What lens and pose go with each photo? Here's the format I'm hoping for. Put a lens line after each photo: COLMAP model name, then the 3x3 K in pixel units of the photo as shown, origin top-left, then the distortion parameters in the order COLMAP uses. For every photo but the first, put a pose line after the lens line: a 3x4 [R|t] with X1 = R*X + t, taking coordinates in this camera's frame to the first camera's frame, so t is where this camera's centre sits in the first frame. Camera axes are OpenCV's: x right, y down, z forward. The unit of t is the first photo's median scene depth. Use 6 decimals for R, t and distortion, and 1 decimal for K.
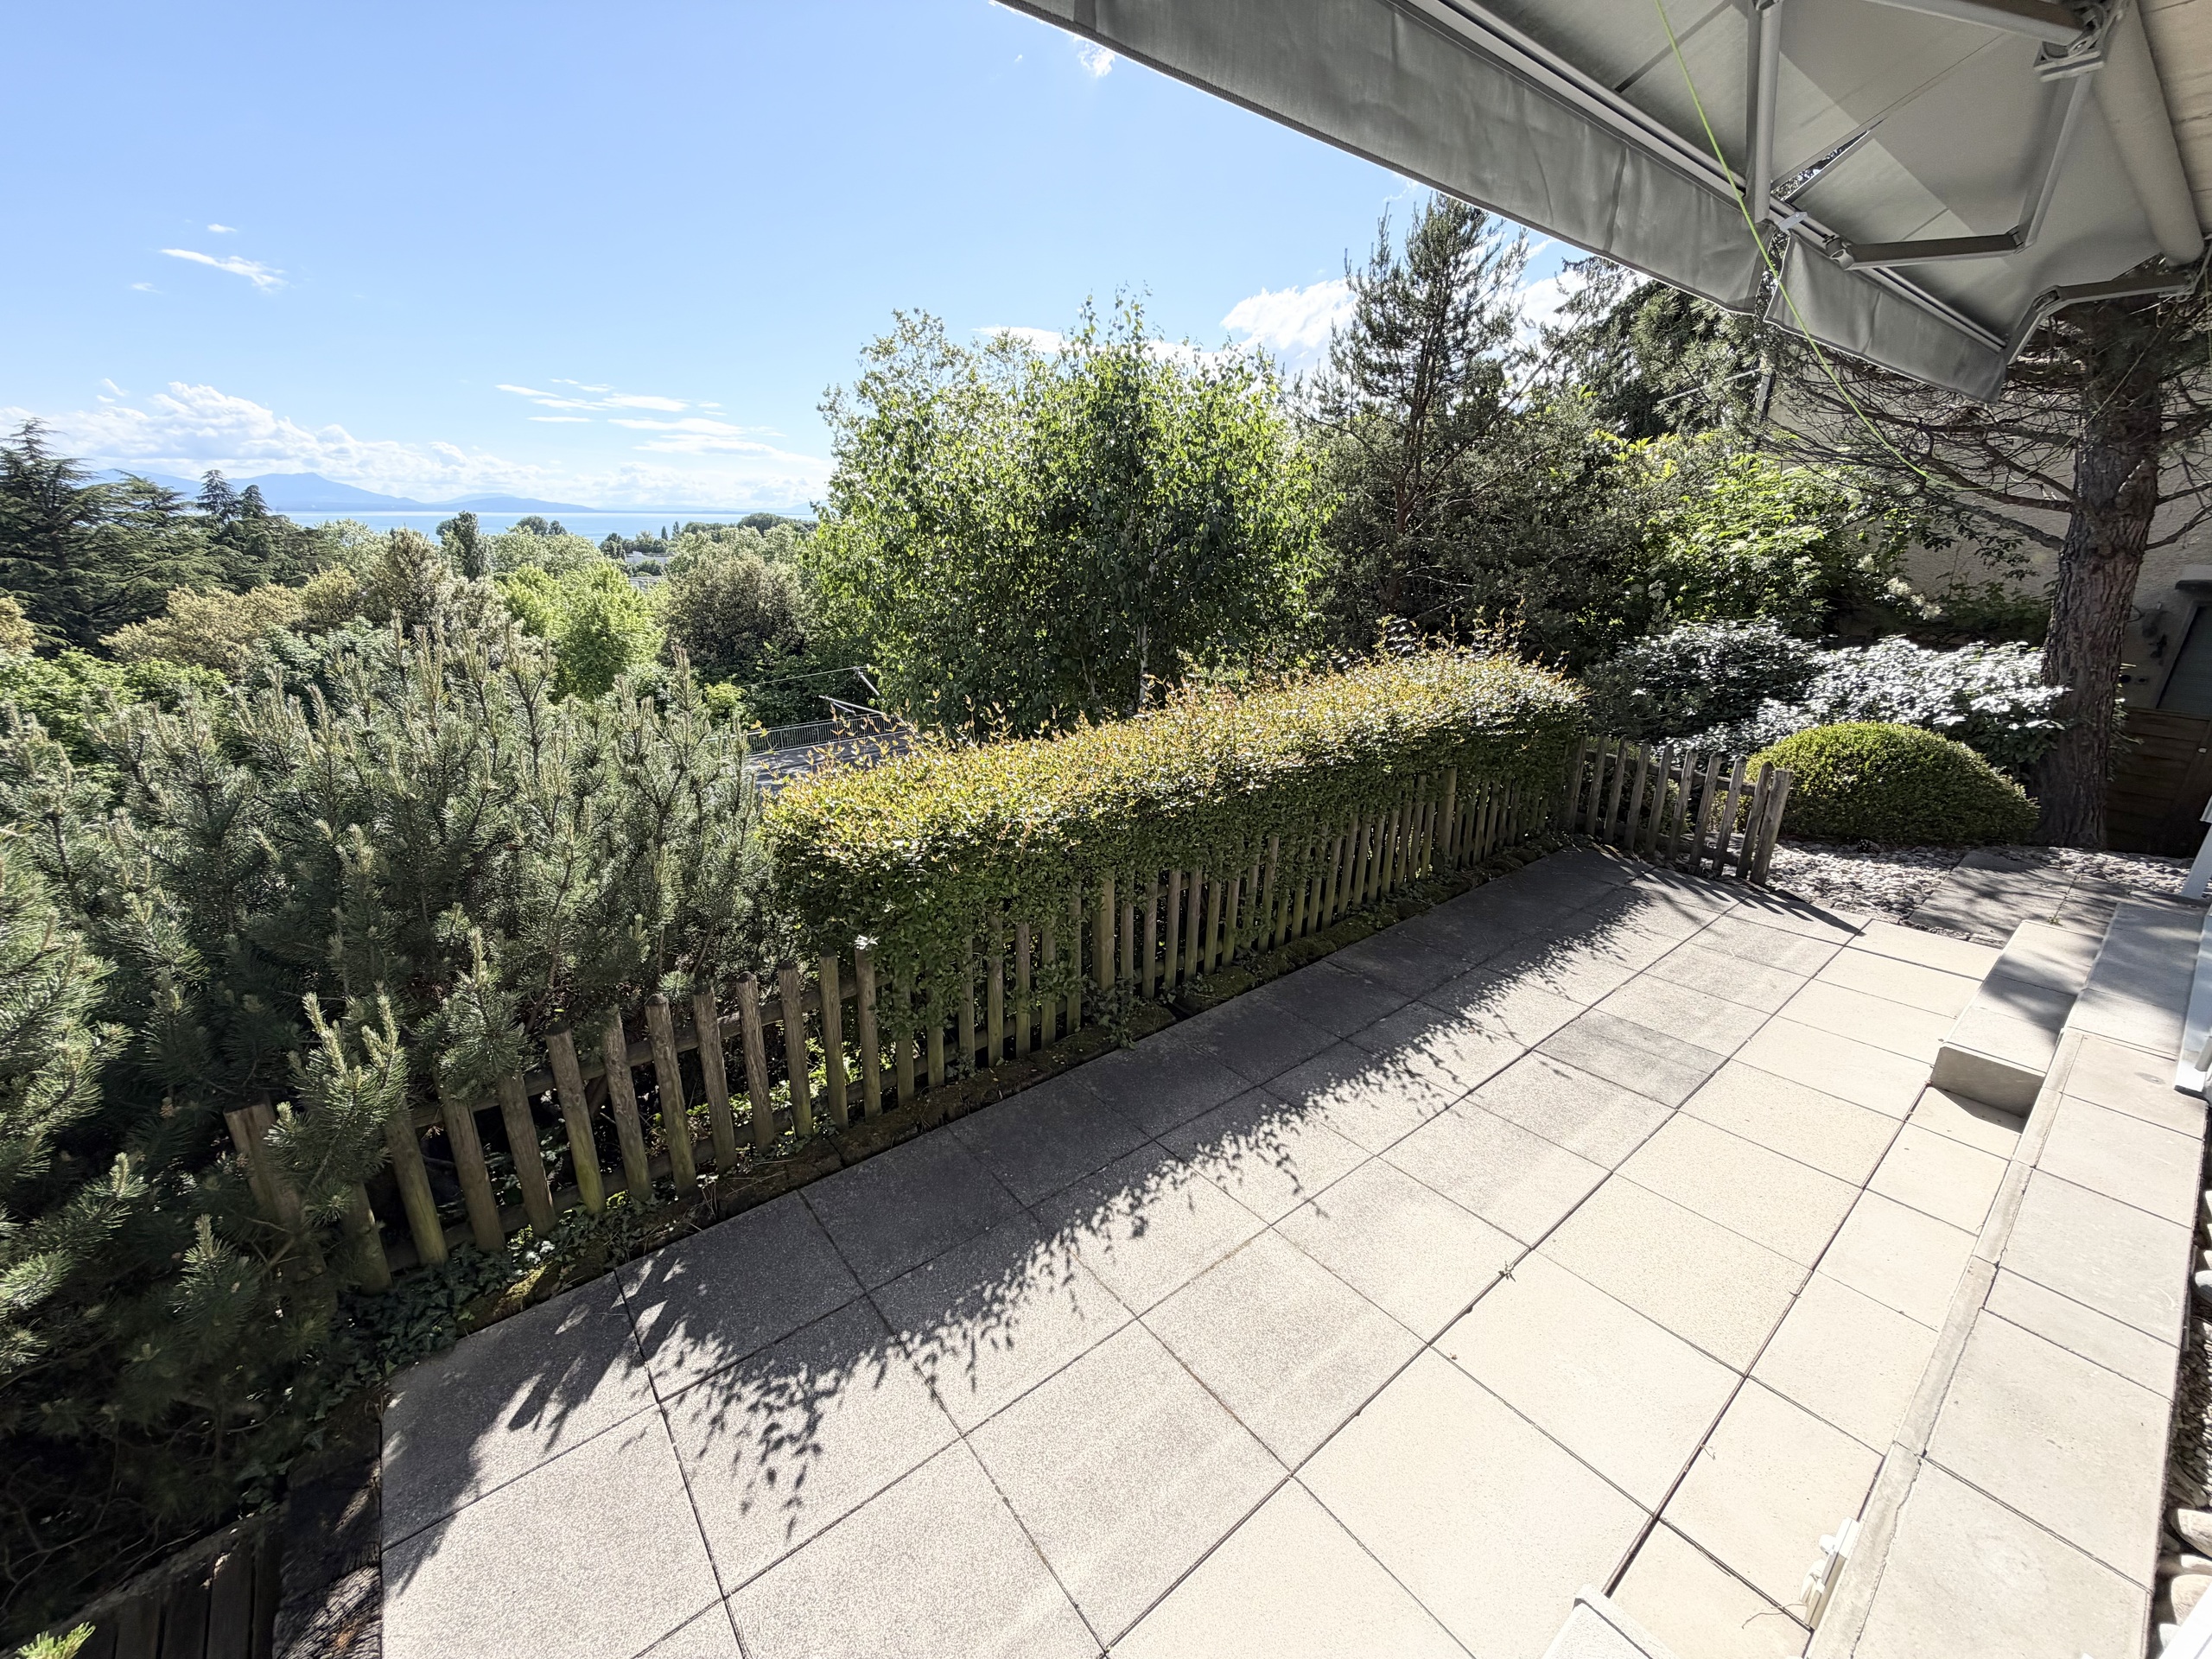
lens RADIAL K [[875.0, 0, 1100.2], [0, 875.0, 835.4], [0, 0, 1]] dist [-0.002414, 0.000150]
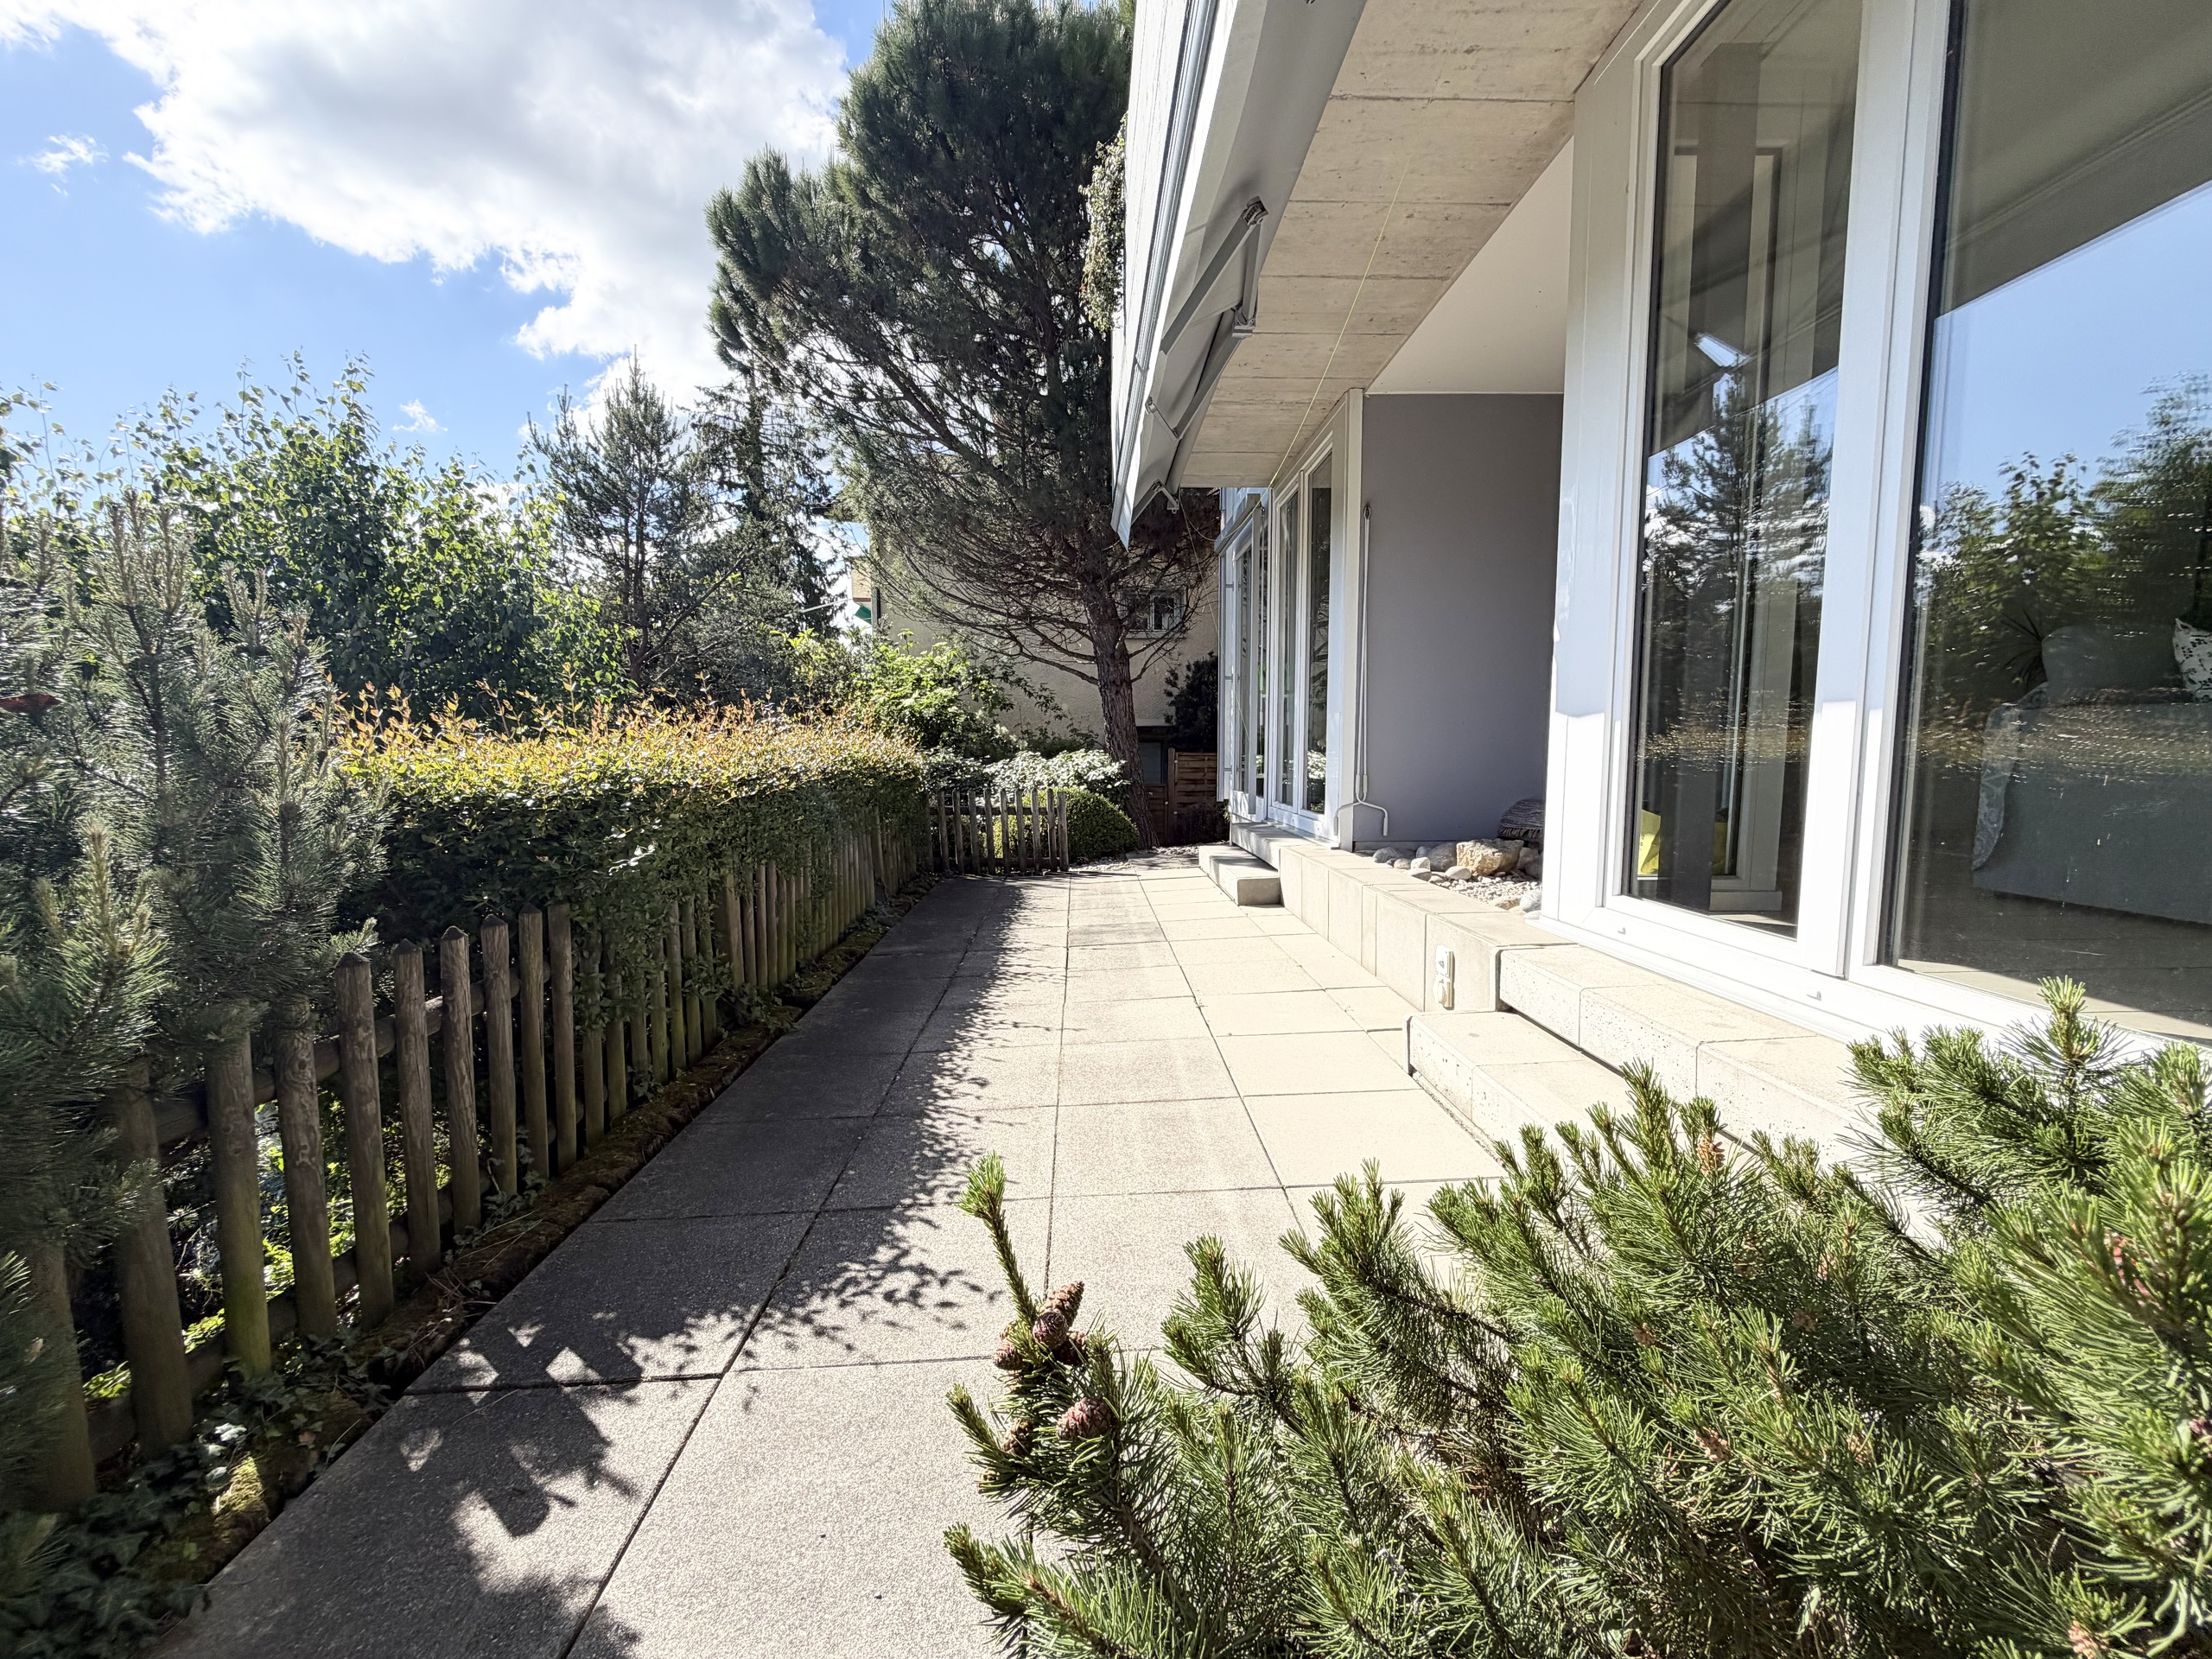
lens RADIAL K [[875.0, 0, 1111.6], [0, 875.0, 829.9], [0, 0, 1]] dist [-0.002414, 0.000150]
pose [[0.588679, -0.085691, 0.803812, -0.253227], [0.281488, 0.953861, -0.104464, 0.118347], [-0.757774, 0.287760, 0.585639, 0.069908]]
